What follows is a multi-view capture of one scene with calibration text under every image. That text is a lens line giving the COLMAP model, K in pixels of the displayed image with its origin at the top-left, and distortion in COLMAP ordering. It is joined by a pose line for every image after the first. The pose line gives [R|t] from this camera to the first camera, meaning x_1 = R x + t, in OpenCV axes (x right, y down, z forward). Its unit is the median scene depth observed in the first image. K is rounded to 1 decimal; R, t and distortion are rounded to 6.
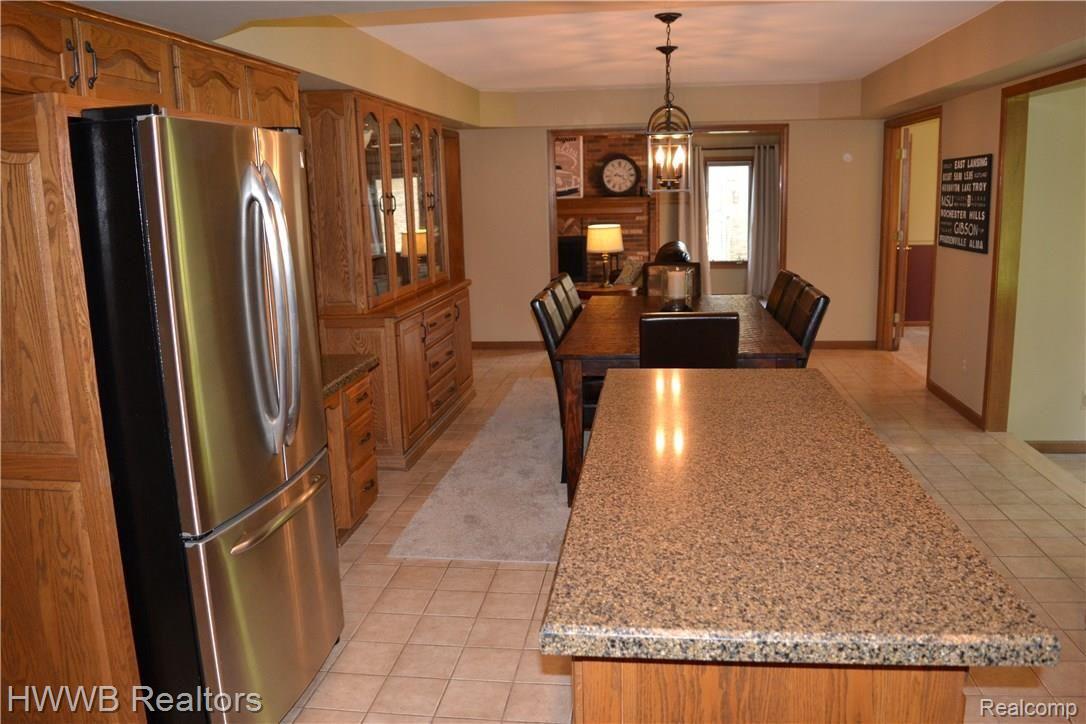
lens RADIAL K [[865.1, 0, 545.2], [0, 865.1, 361.7], [0, 0, 1]] dist [-0.091926, 0.001428]
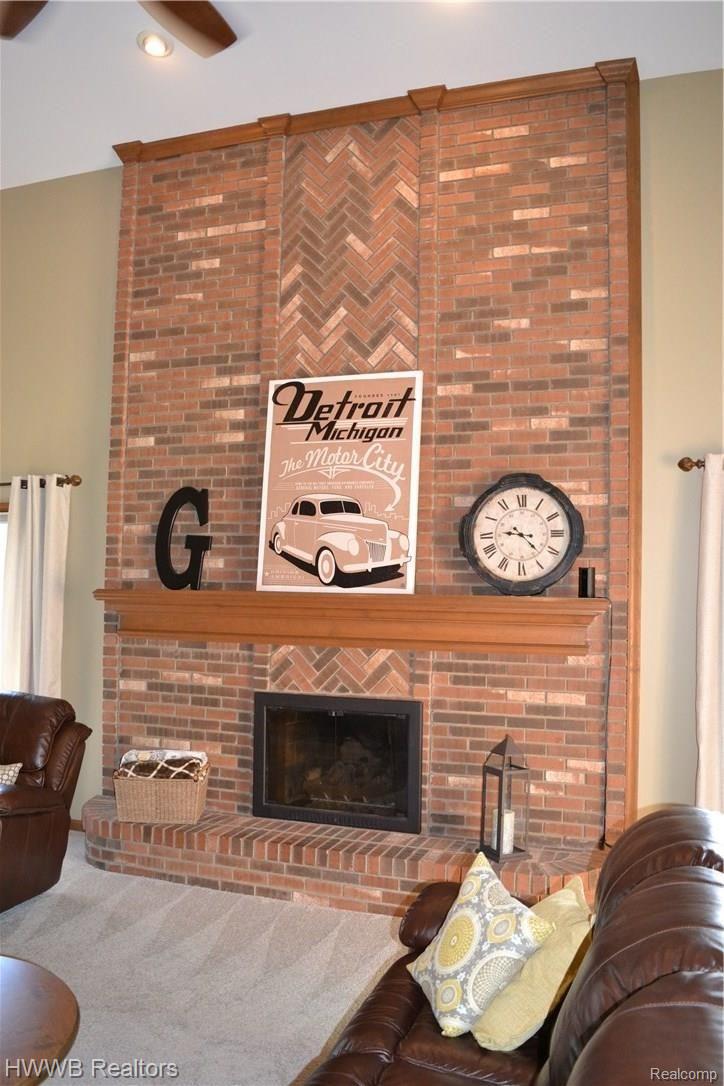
lens RADIAL K [[865.1, 0, 361.7], [0, 865.1, 548.2], [0, 0, 1]] dist [-0.091926, 0.001428]
pose [[0.976128, 0.035323, -0.214307, 0.097971], [-0.084238, 0.971026, -0.223637, -0.127912], [0.200198, 0.236351, 0.950820, 0.658930]]
